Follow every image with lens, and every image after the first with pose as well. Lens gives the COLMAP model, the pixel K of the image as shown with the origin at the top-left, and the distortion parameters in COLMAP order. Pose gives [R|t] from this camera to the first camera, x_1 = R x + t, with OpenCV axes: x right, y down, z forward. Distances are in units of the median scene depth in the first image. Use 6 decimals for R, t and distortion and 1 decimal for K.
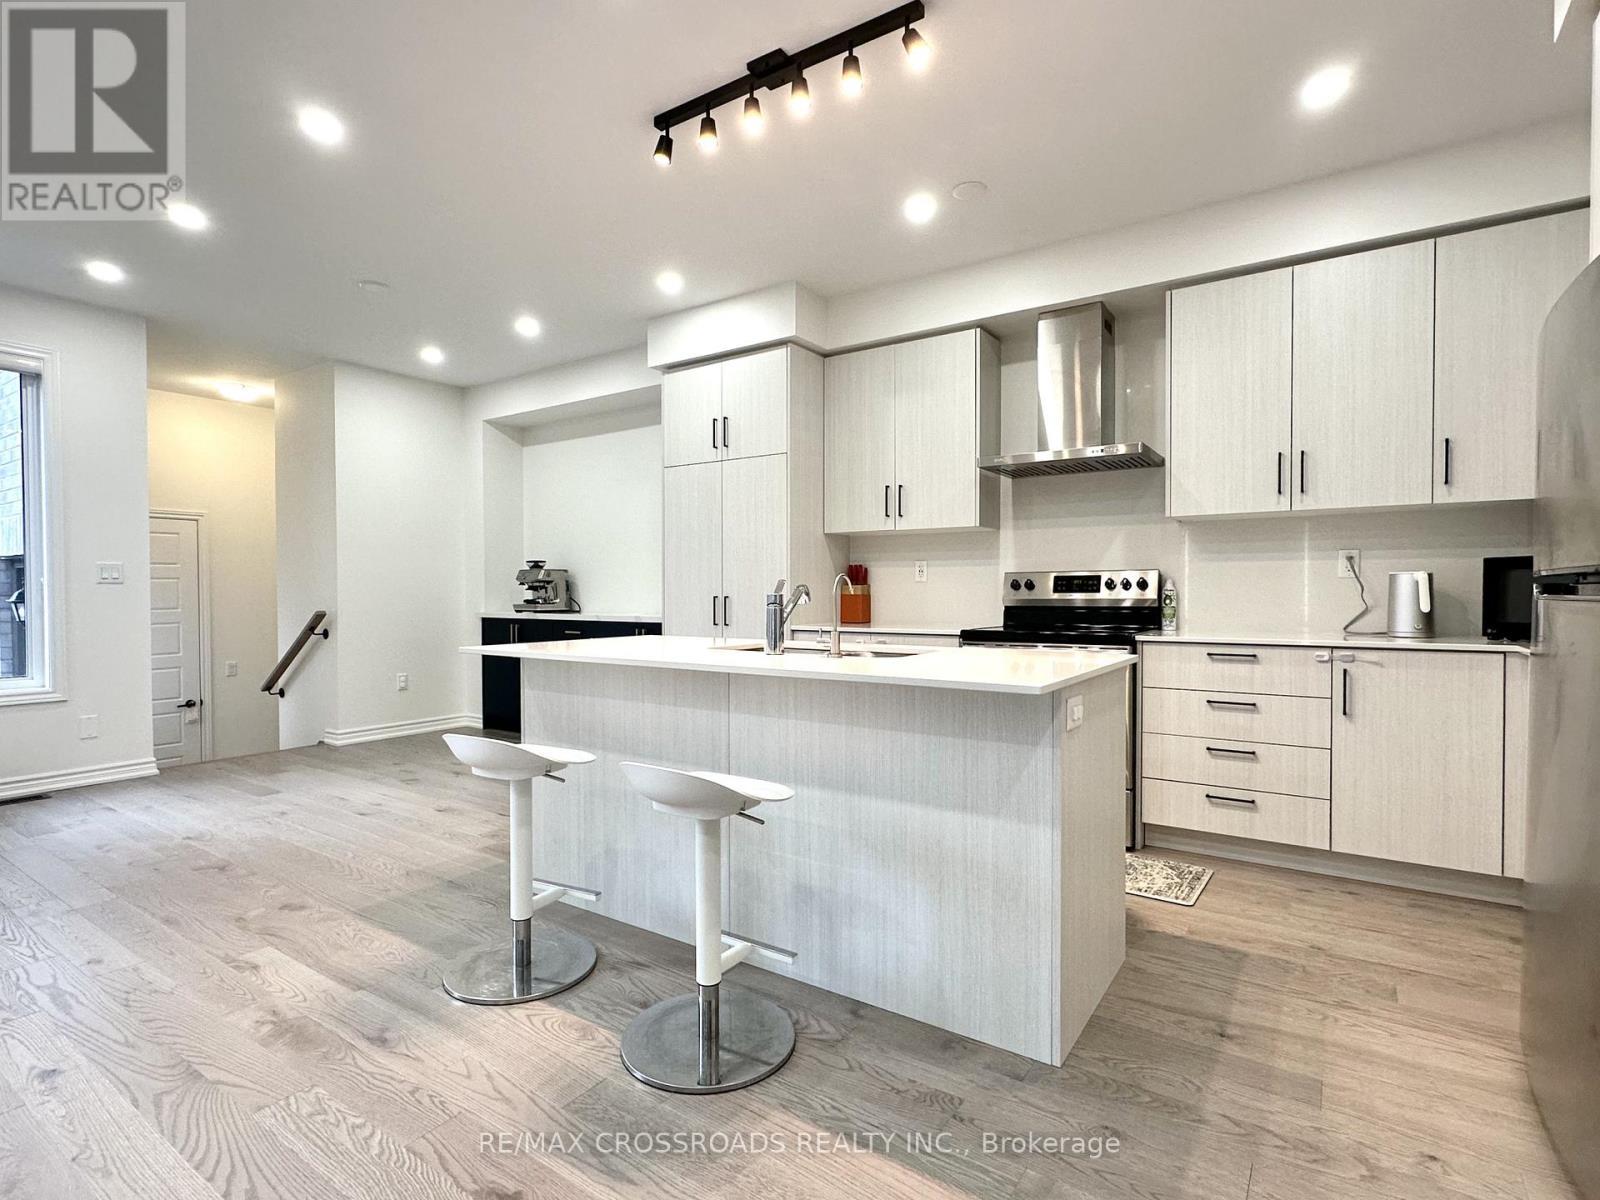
lens RADIAL K [[798.2, 0, 802.1], [0, 798.2, 606.4], [0, 0, 1]] dist [0.001940, 0.000486]
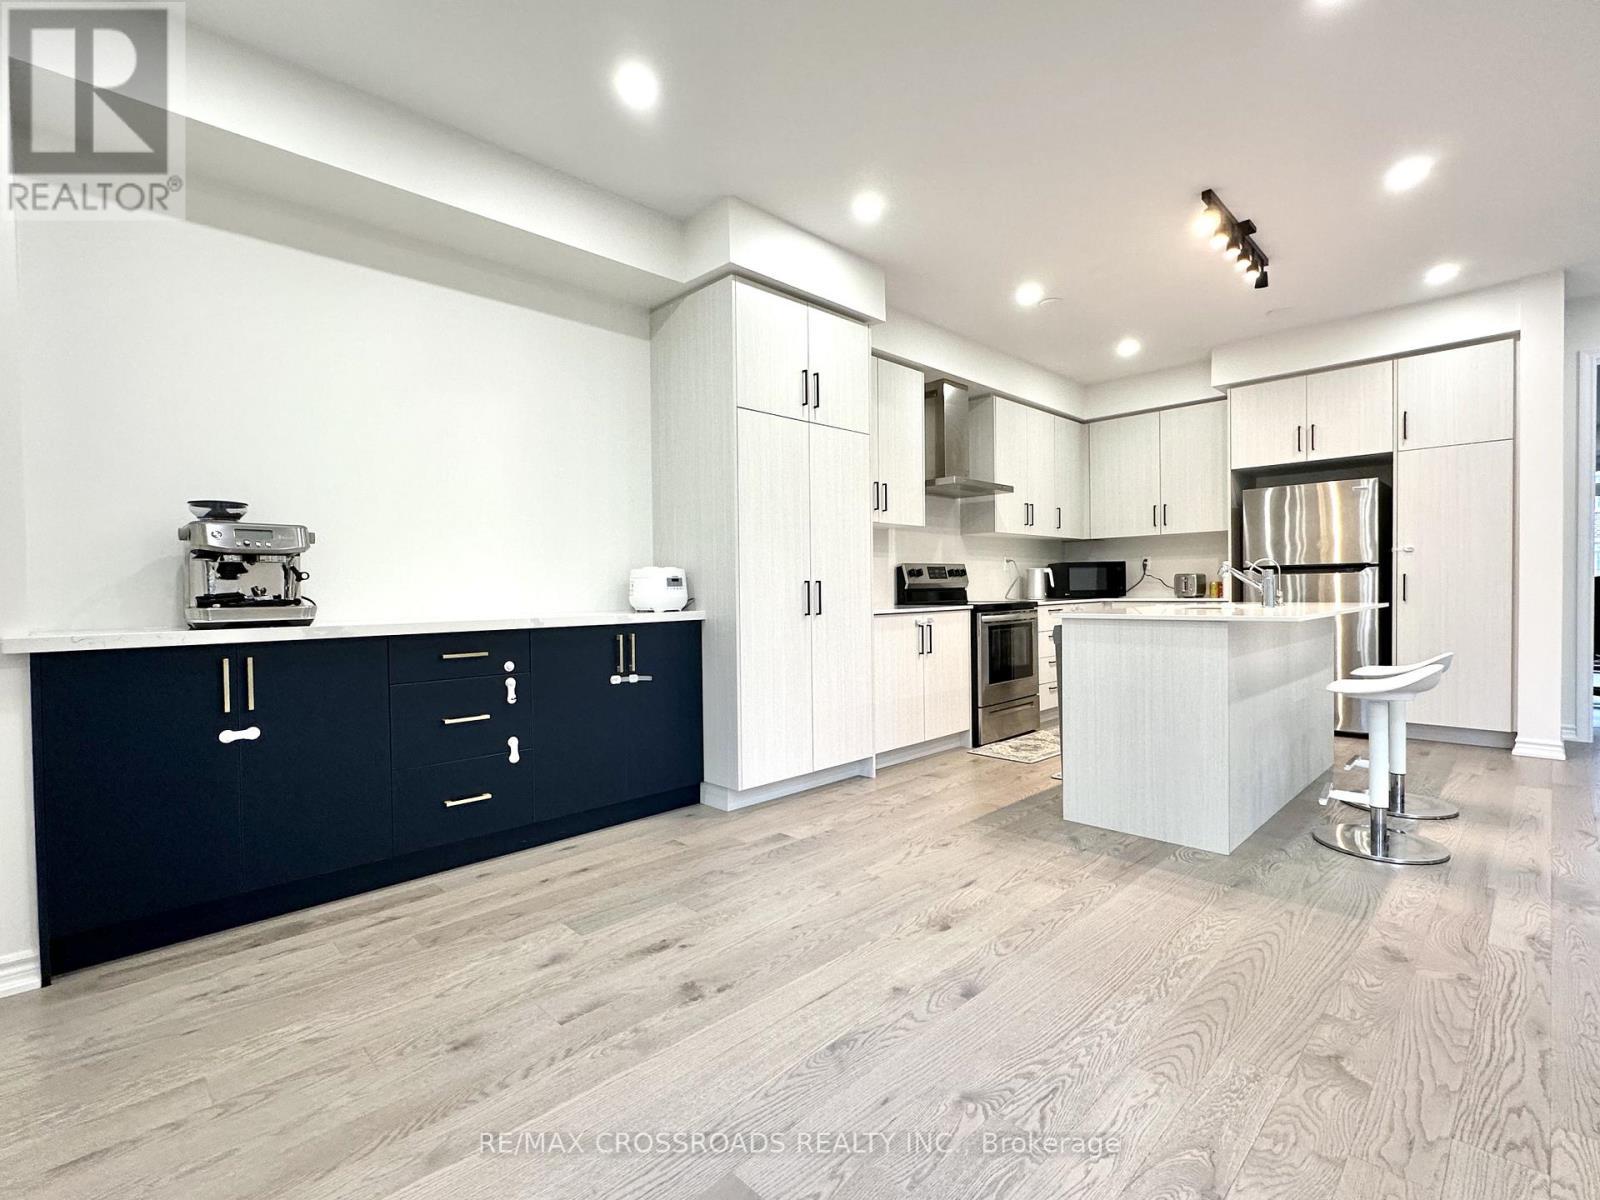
lens RADIAL K [[750.6, 0, 800.0], [0, 750.6, 600.0], [0, 0, 1]] dist [0.001384, 0.000965]
pose [[0.184120, -0.015067, 0.982788, -1.048556], [0.033813, 0.999388, 0.008987, 0.000409], [-0.982322, 0.031576, 0.184517, 1.018204]]
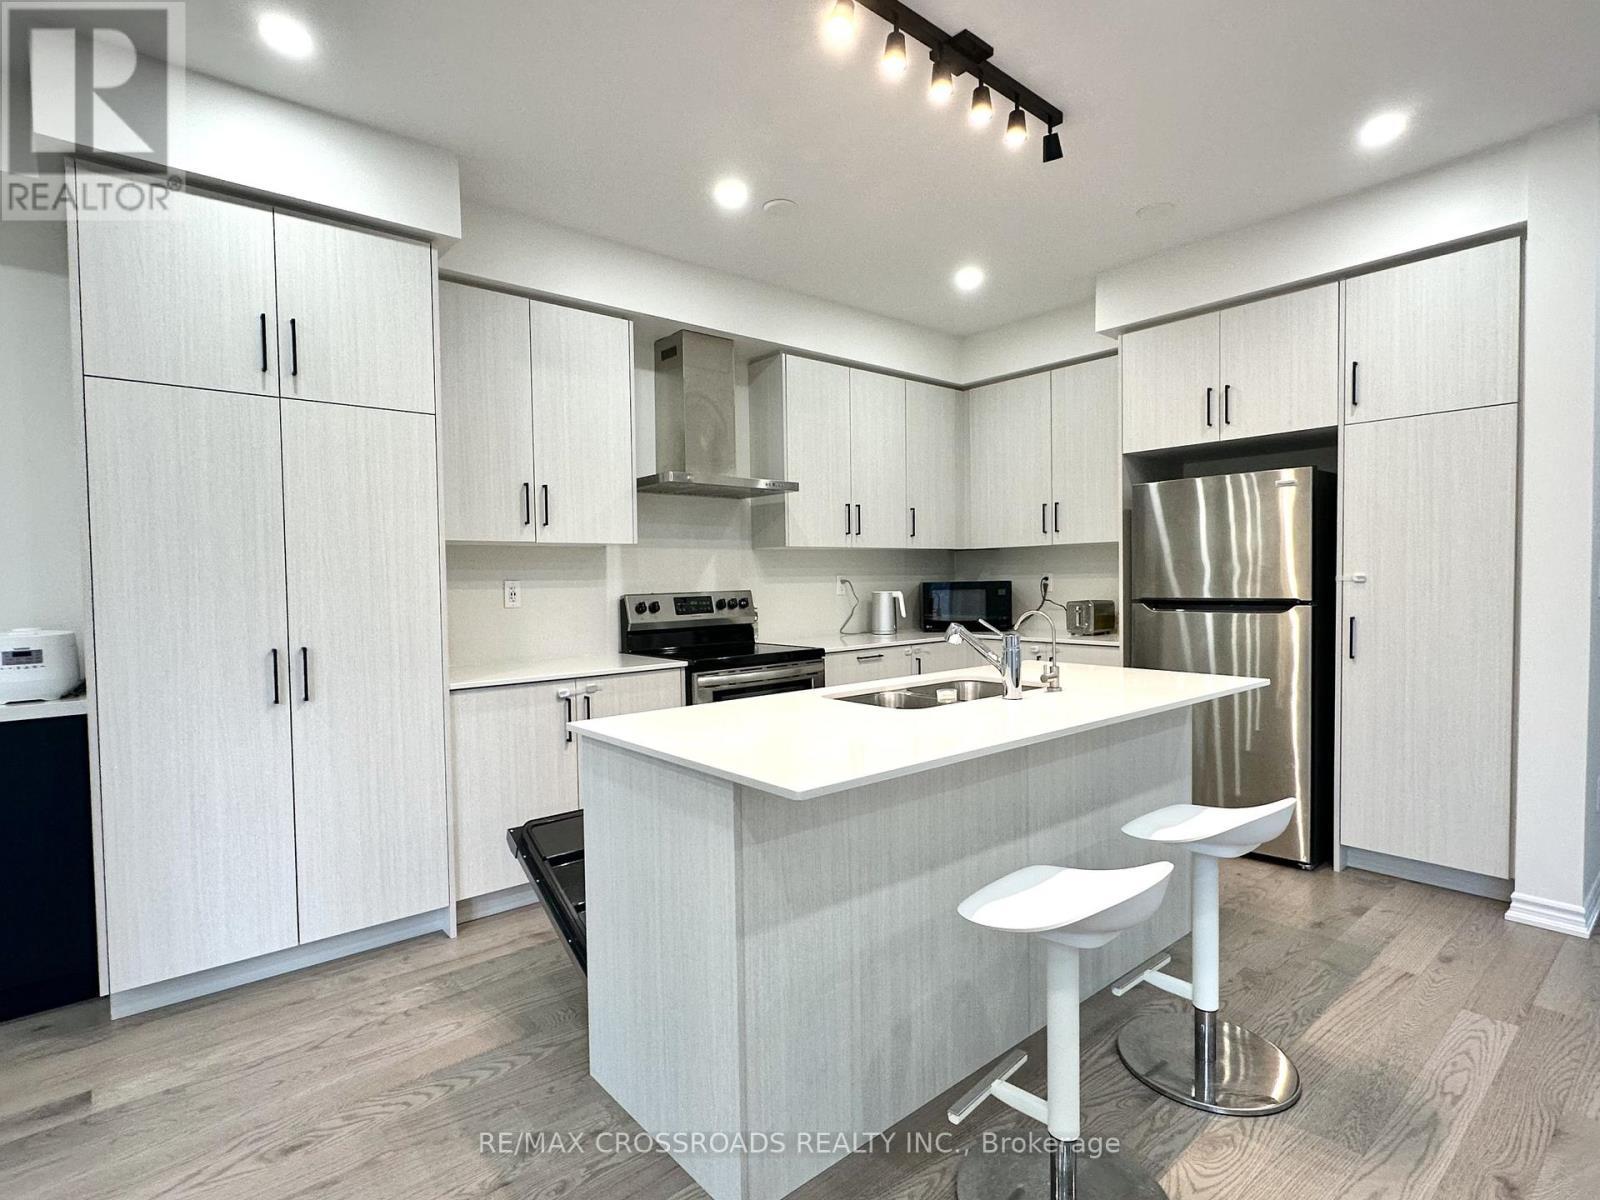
lens RADIAL K [[813.6, 0, 799.0], [0, 813.6, 602.9], [0, 0, 1]] dist [-0.000168, -0.000137]
pose [[0.263733, -0.033125, 0.964027, -0.636017], [0.035090, 0.999078, 0.024730, -0.053081], [-0.963957, 0.027306, 0.264652, 0.609461]]
